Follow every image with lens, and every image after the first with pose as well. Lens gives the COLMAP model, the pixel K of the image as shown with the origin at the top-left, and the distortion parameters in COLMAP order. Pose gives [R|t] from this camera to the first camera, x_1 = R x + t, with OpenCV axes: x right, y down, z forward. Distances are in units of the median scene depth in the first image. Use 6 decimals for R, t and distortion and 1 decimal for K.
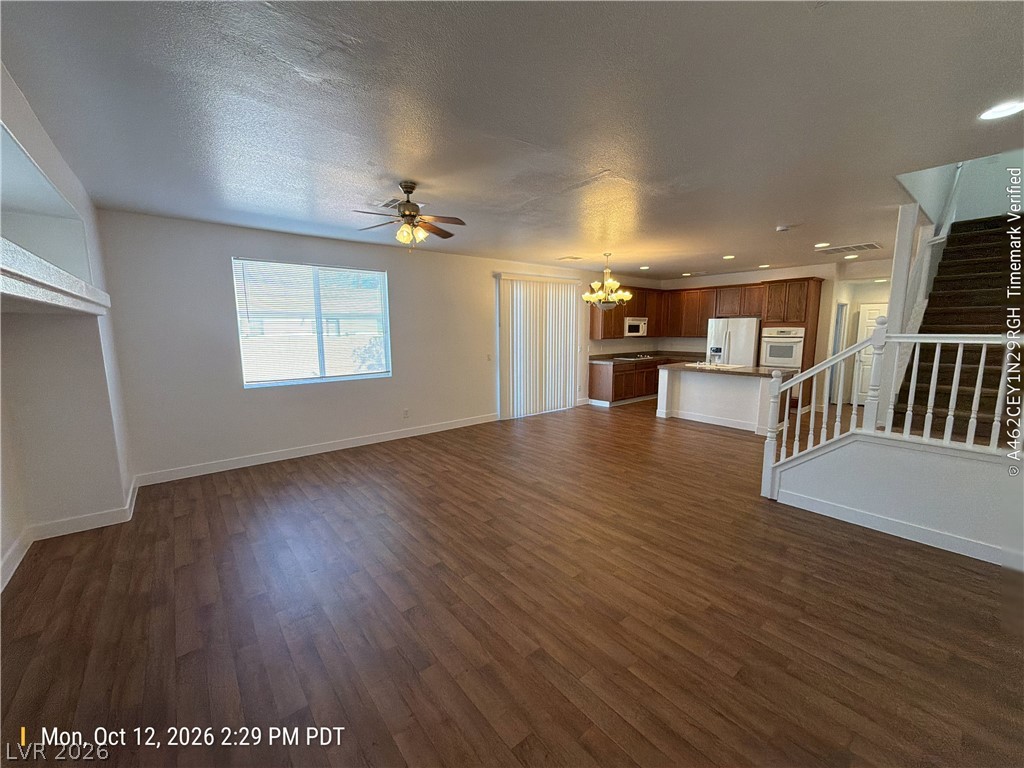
lens RADIAL K [[408.0, 0, 513.6], [0, 408.0, 383.8], [0, 0, 1]] dist [0.002538, 0.000208]
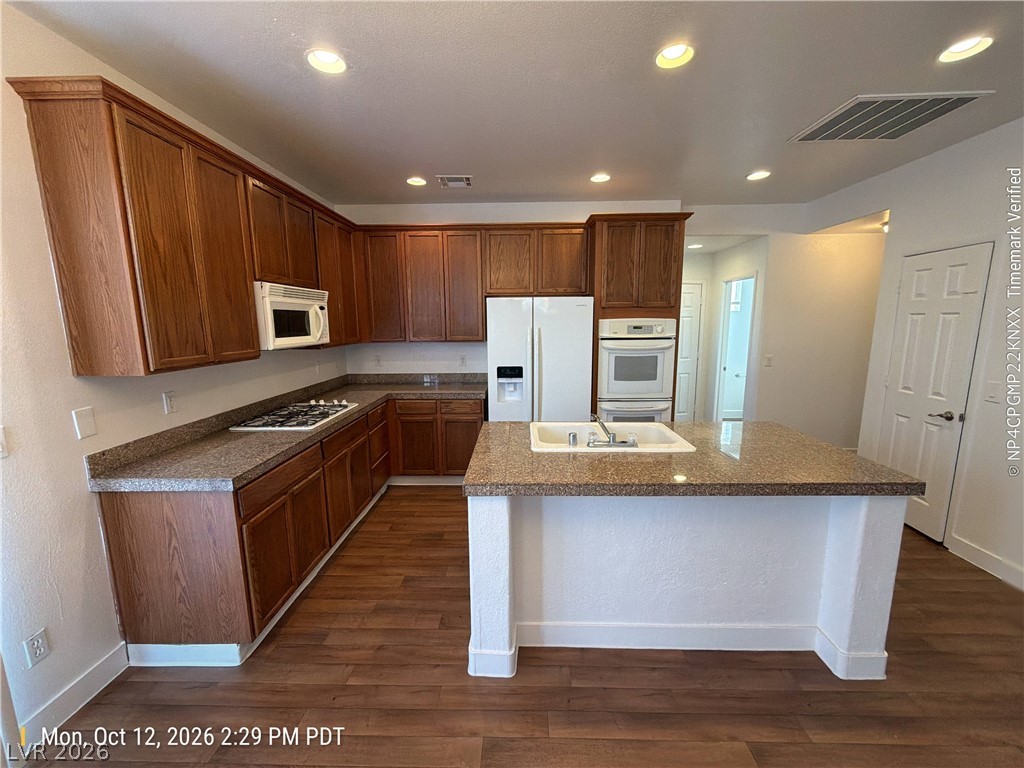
lens RADIAL K [[408.0, 0, 513.5], [0, 408.0, 386.5], [0, 0, 1]] dist [0.002538, 0.000208]
pose [[0.656472, -0.123649, 0.744148, 0.176442], [0.107749, 0.991729, 0.069733, -0.094749], [-0.746615, 0.034403, 0.664366, 0.699622]]
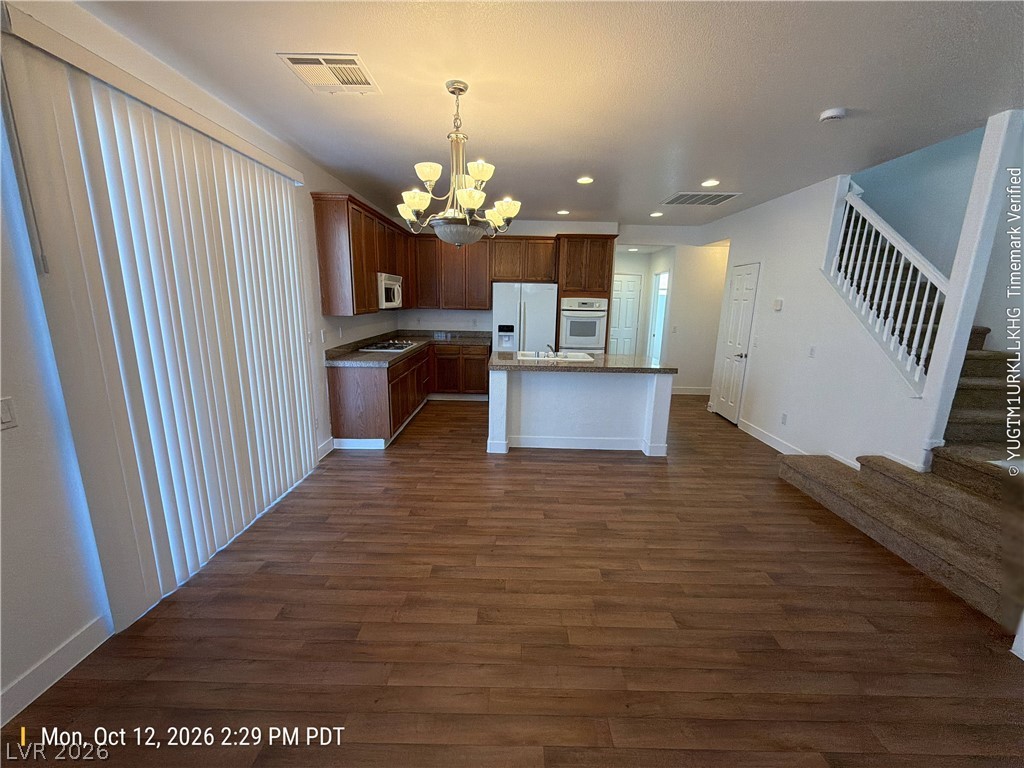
lens RADIAL K [[408.0, 0, 514.3], [0, 408.0, 386.5], [0, 0, 1]] dist [0.002538, 0.000208]
pose [[0.639143, -0.147365, 0.754838, -0.037893], [0.081151, 0.988914, 0.124350, -0.068543], [-0.764794, -0.018221, 0.644017, 0.524246]]
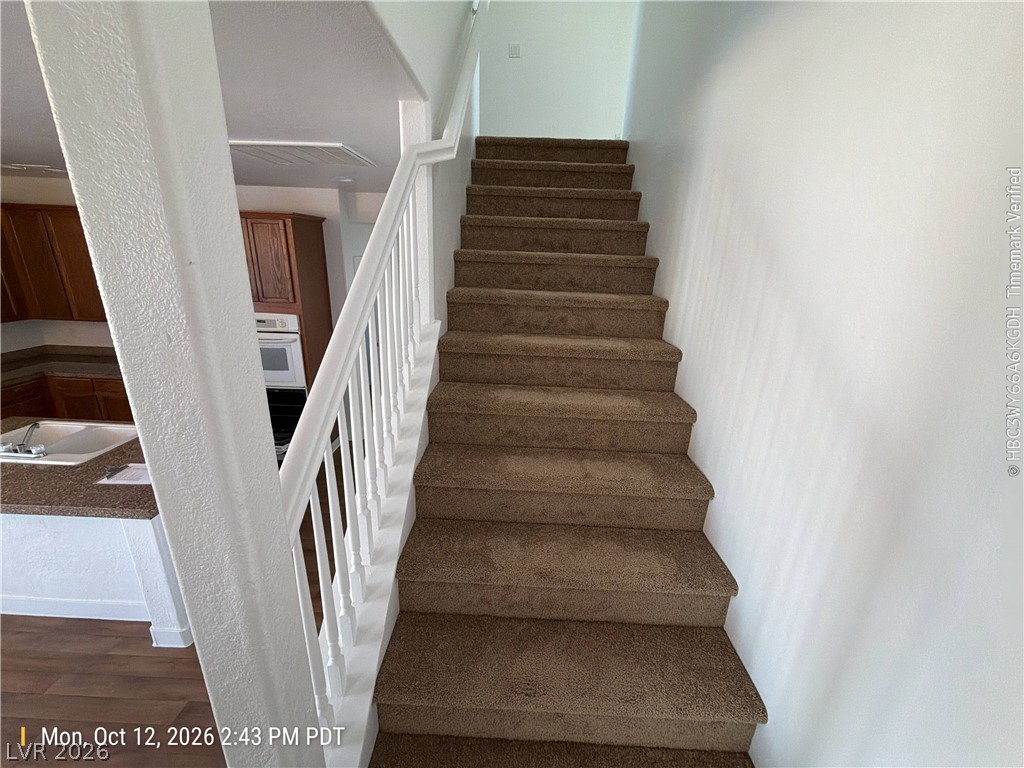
lens RADIAL K [[408.0, 0, 507.9], [0, 408.0, 384.8], [0, 0, 1]] dist [0.002538, 0.000208]
pose [[0.664054, -0.199747, 0.720509, 0.424220], [0.063736, 0.975269, 0.211632, -0.121349], [-0.744963, -0.094613, 0.660362, 0.381351]]
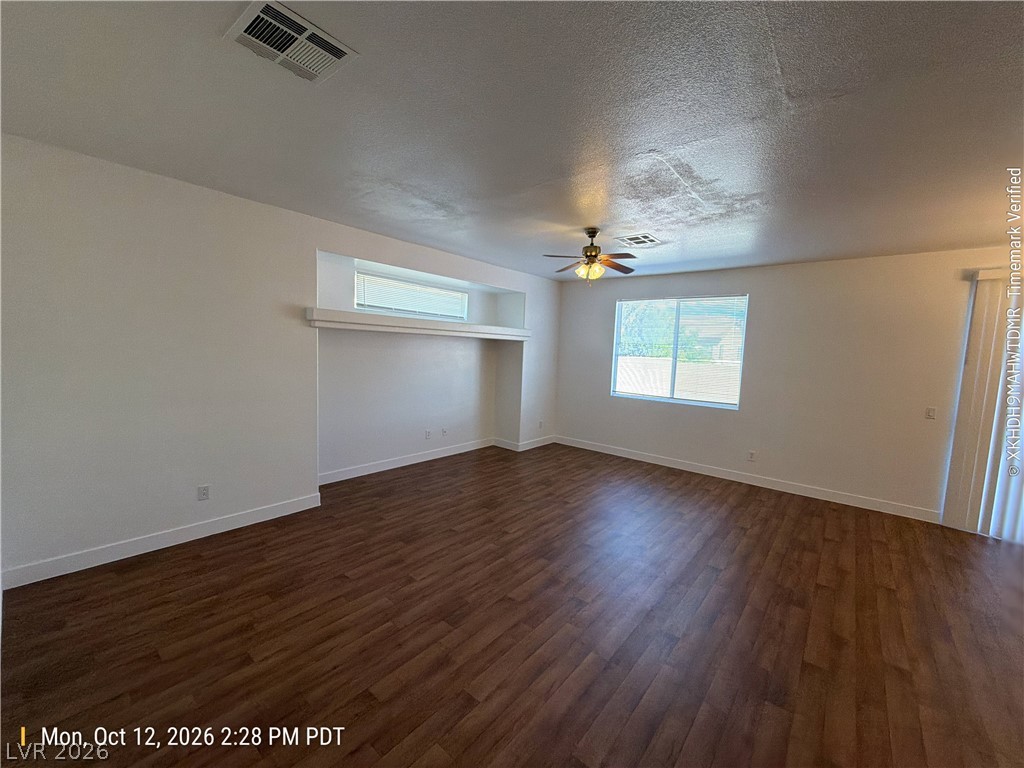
lens RADIAL K [[408.0, 0, 512.0], [0, 408.0, 385.8], [0, 0, 1]] dist [0.002538, 0.000208]
pose [[0.179512, 0.104537, -0.978186, 1.150424], [-0.173218, 0.982161, 0.073174, -0.118585], [0.968386, 0.156303, 0.194418, 0.786208]]
